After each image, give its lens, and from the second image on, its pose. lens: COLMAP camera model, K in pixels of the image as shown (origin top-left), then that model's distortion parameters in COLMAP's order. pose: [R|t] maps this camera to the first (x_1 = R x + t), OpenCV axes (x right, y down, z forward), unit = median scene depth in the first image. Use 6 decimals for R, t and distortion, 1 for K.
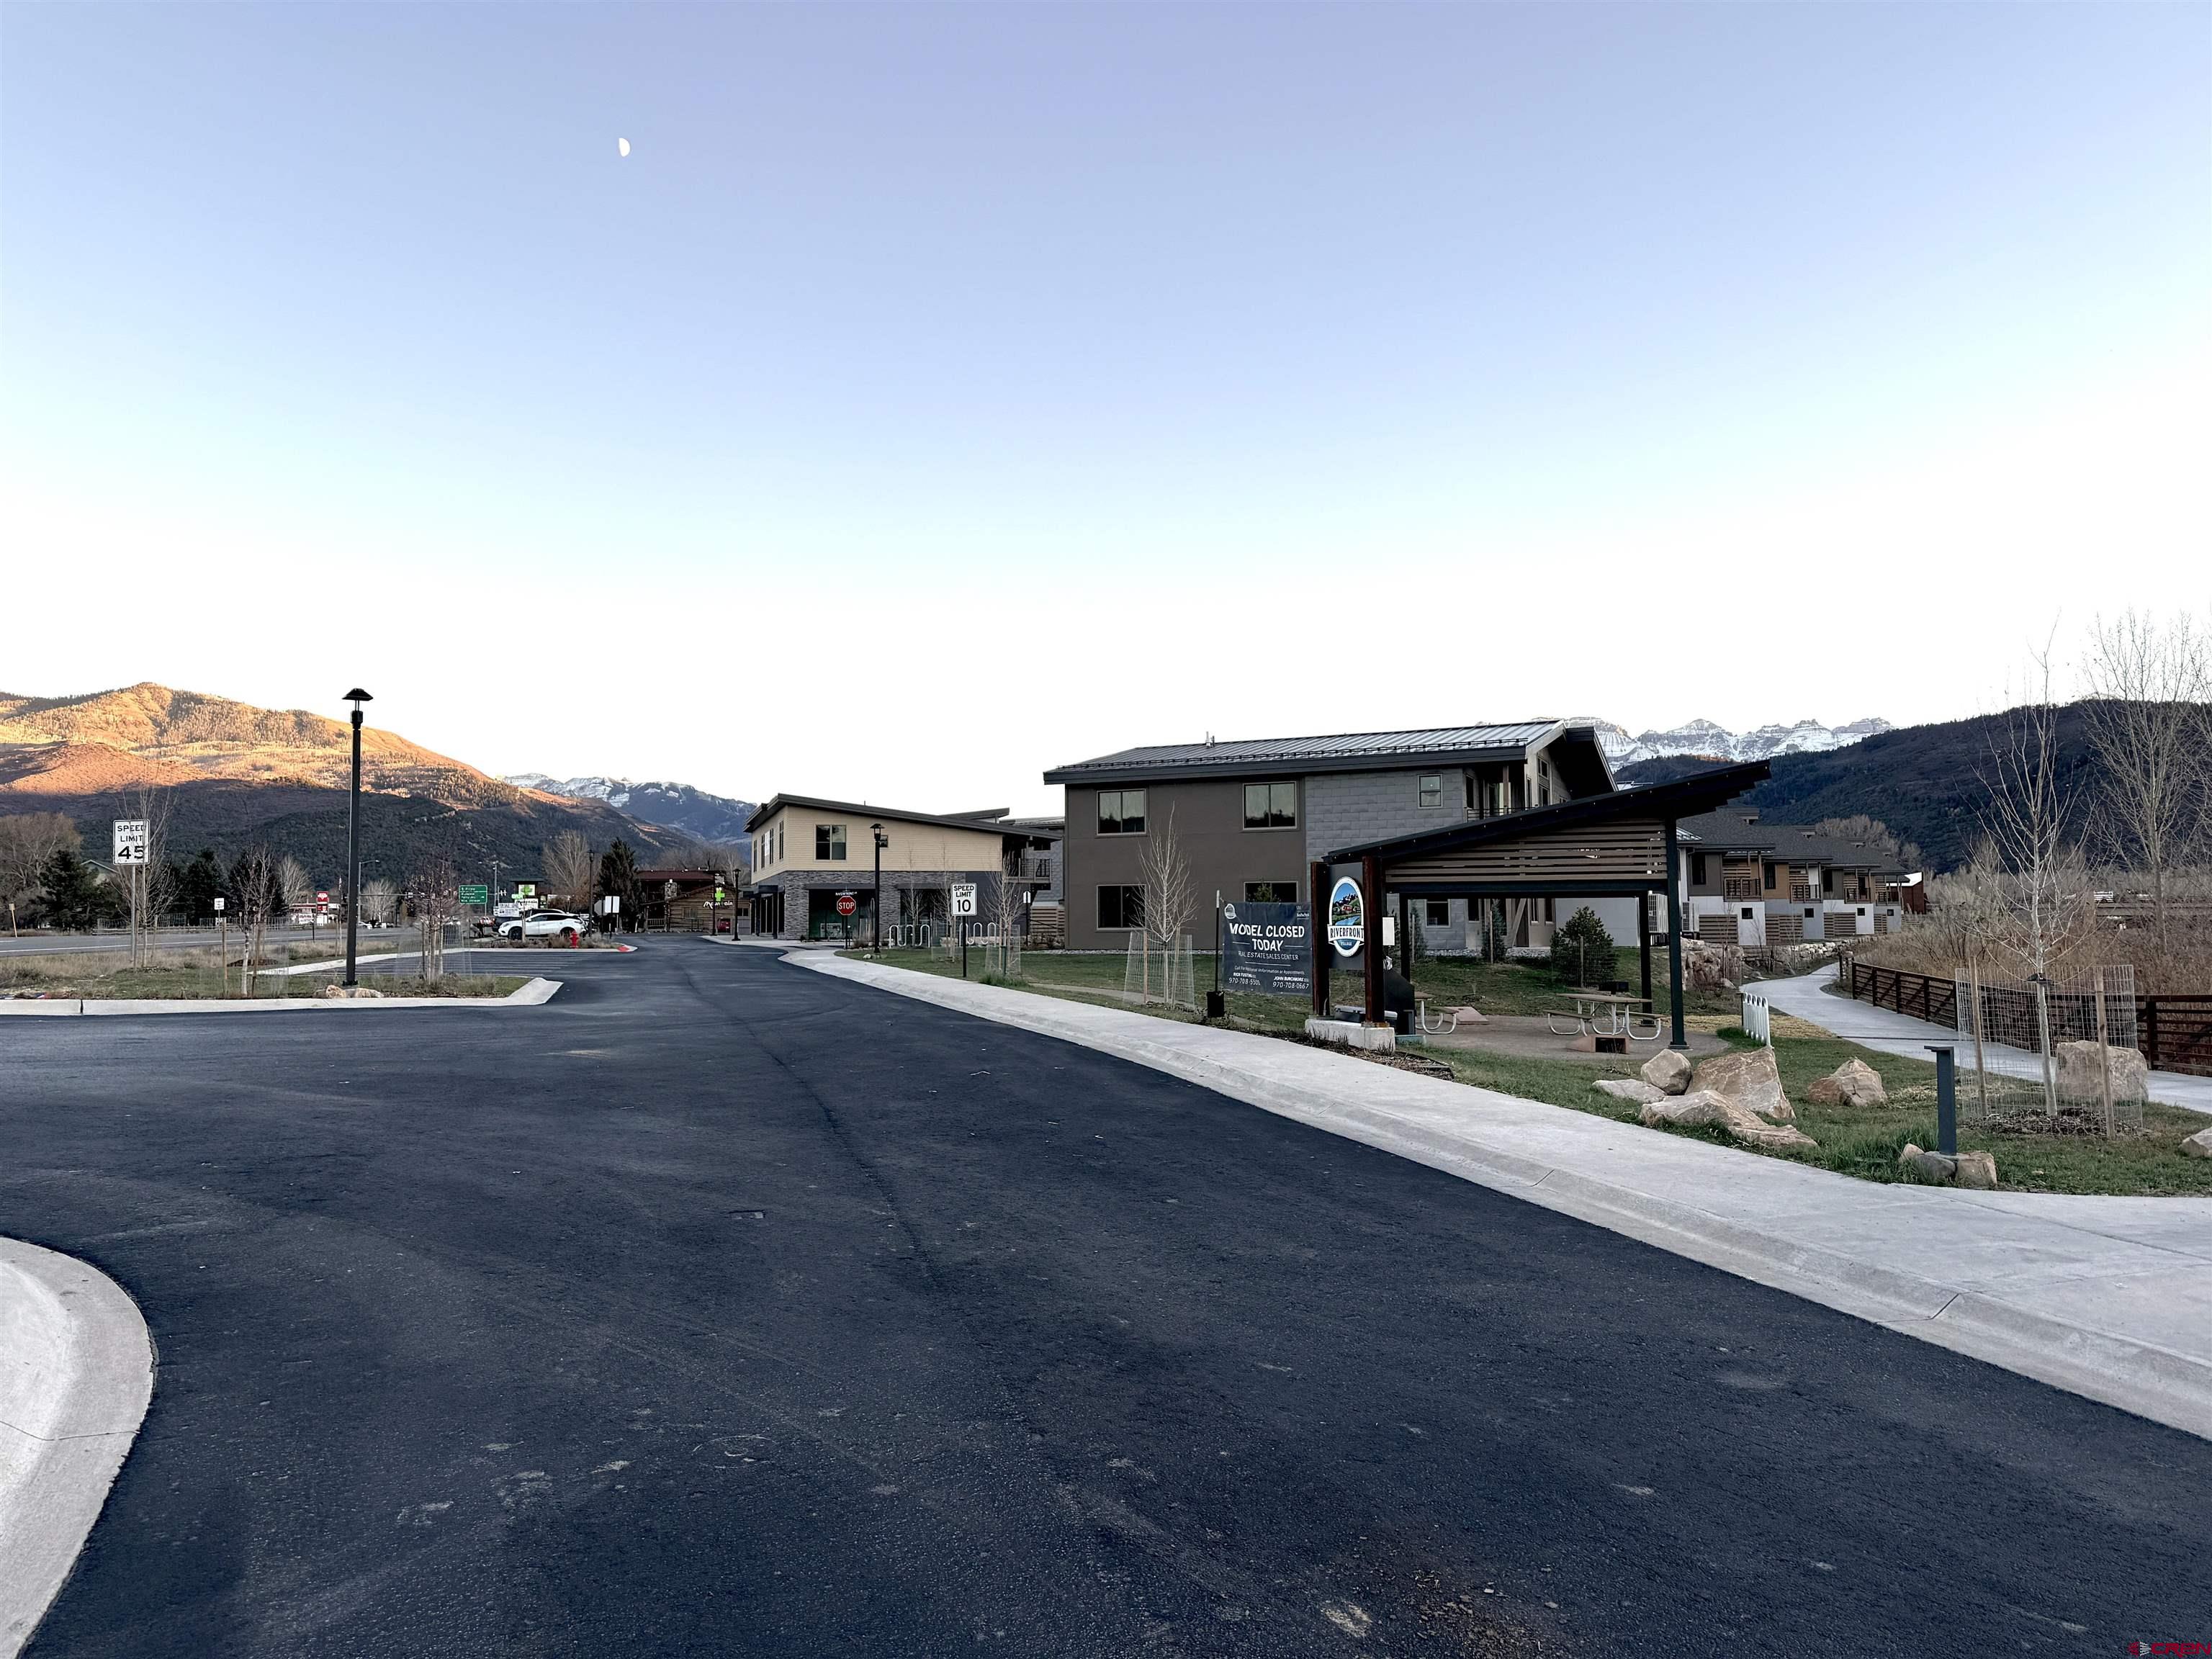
lens RADIAL K [[1582.6, 0, 1115.5], [0, 1582.6, 829.8], [0, 0, 1]] dist [0.170199, -0.165683]
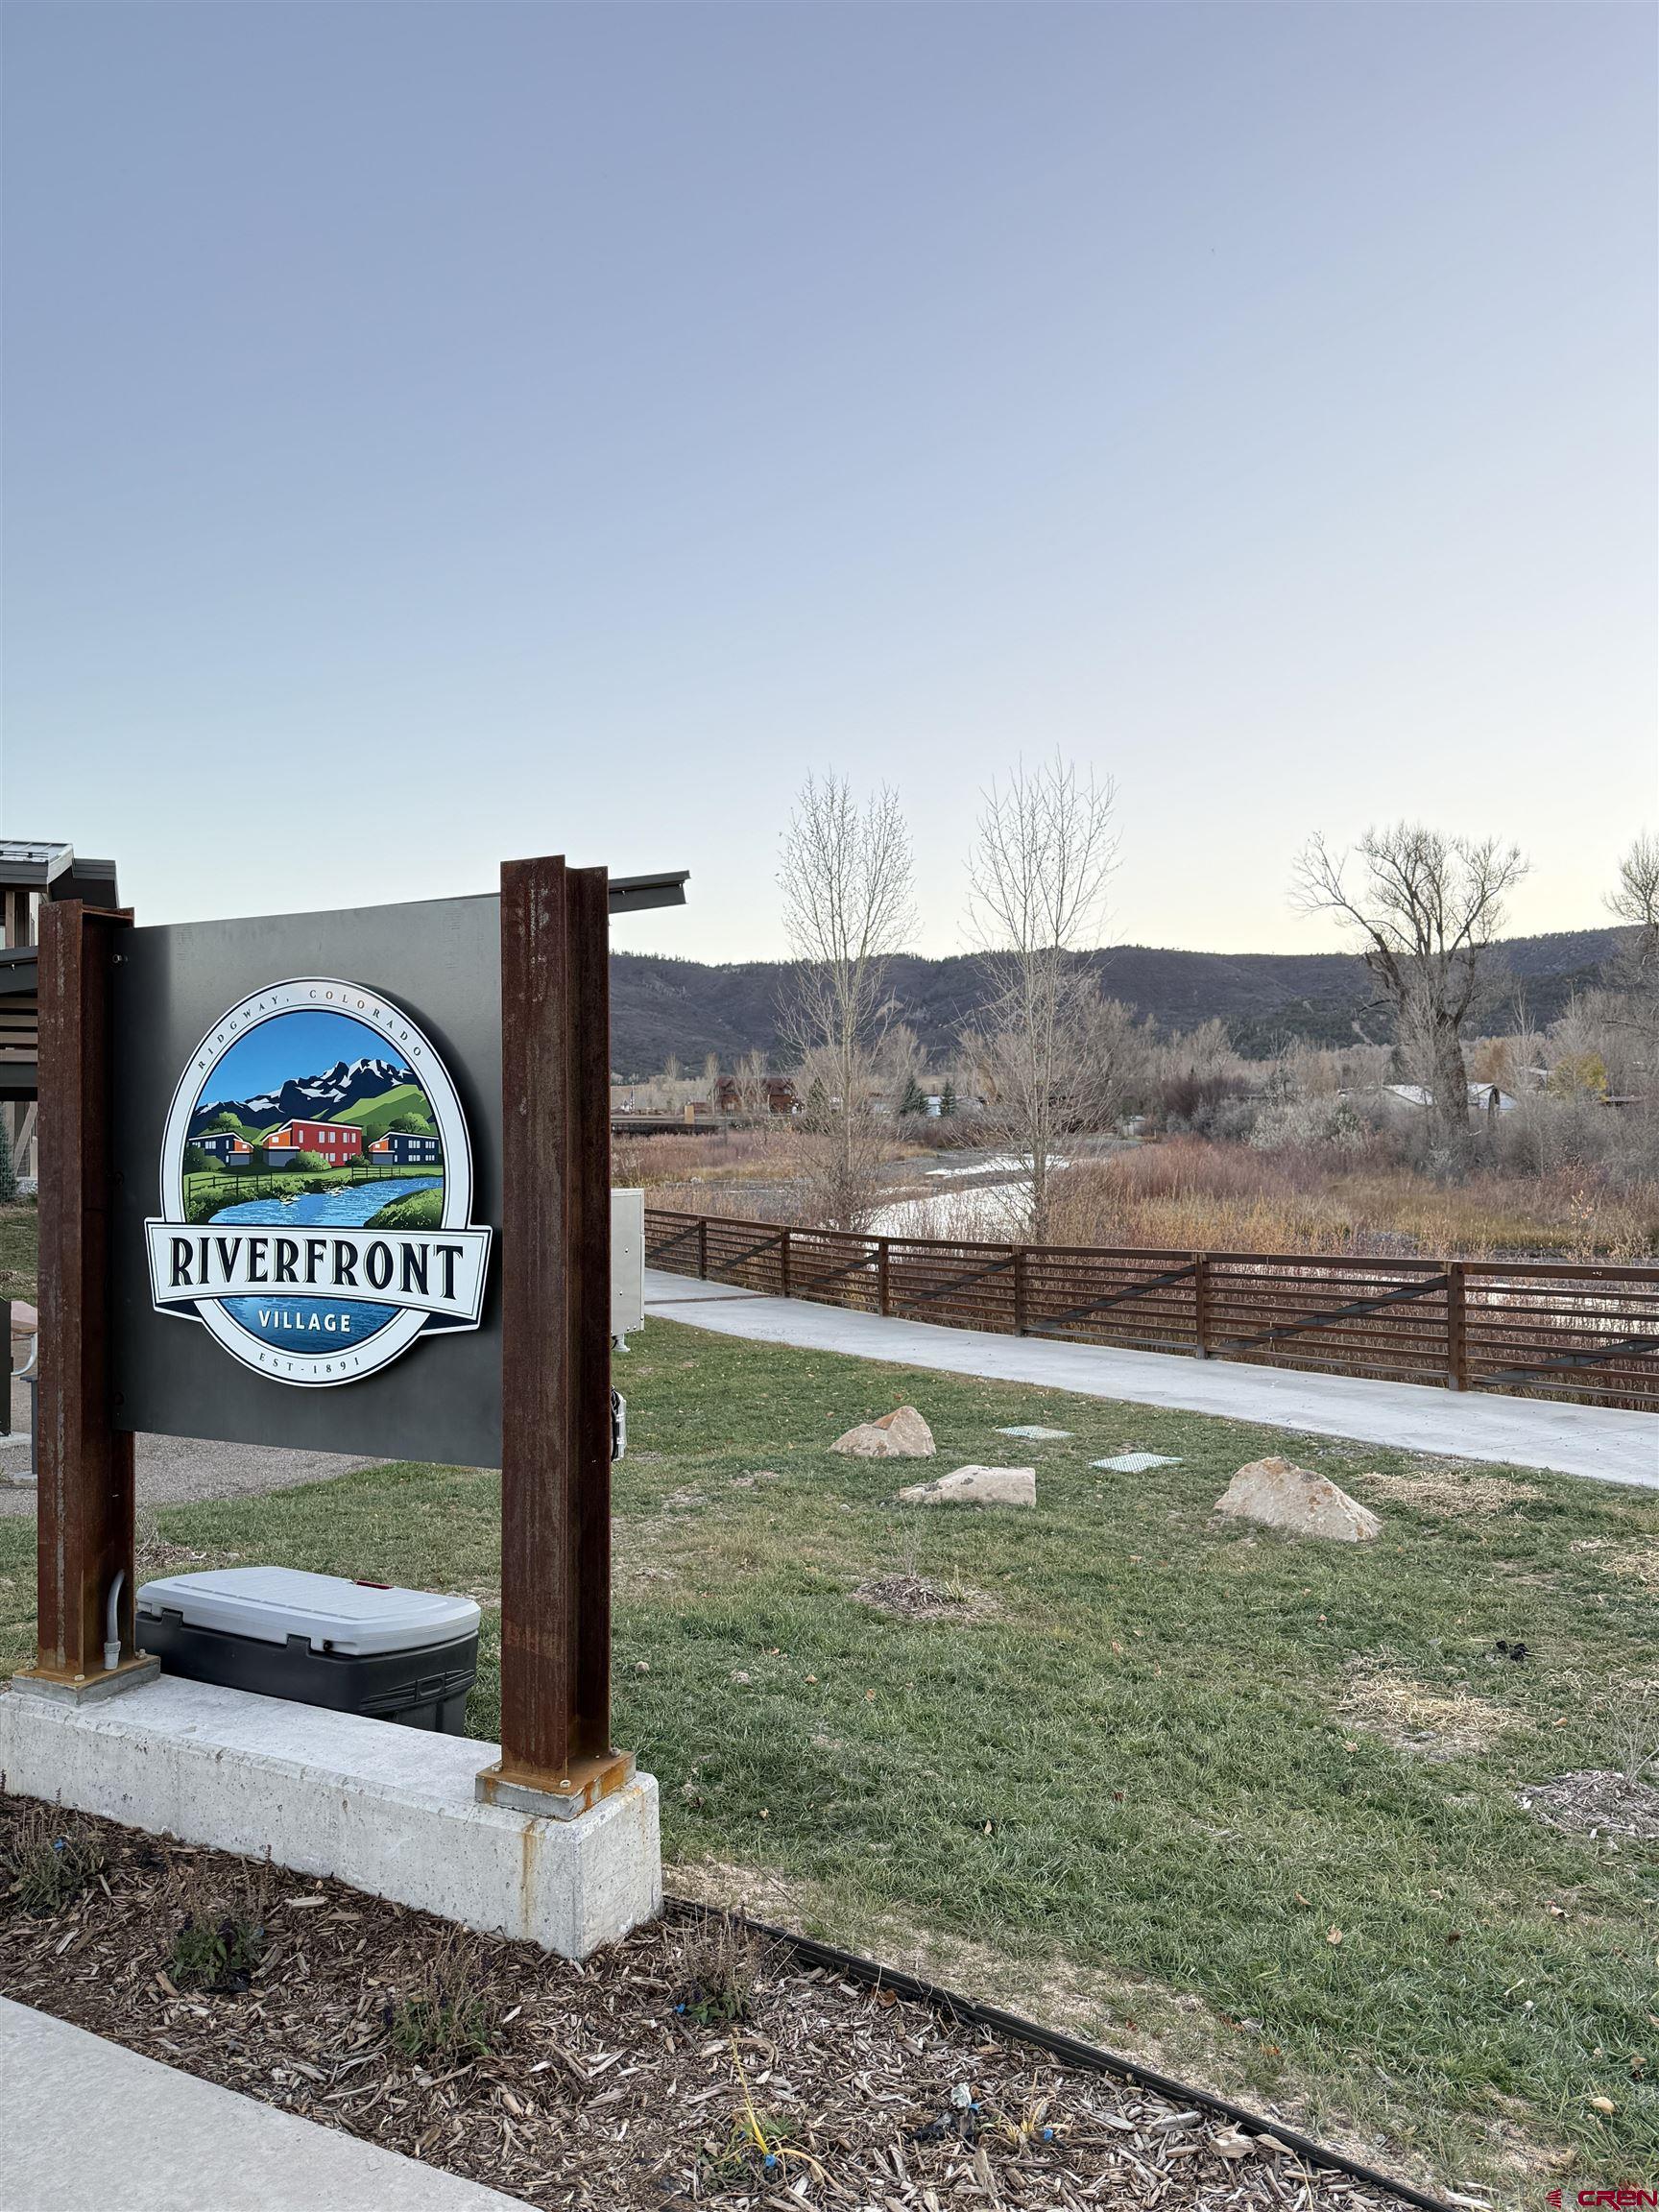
lens RADIAL K [[1582.6, 0, 829.5], [0, 1582.6, 1106.0], [0, 0, 1]] dist [0.170199, -0.165683]
pose [[0.708907, 0.015865, 0.705124, 0.010588], [-0.045832, 0.998670, 0.023608, 0.007668], [-0.703811, -0.049053, 0.708691, 0.164530]]
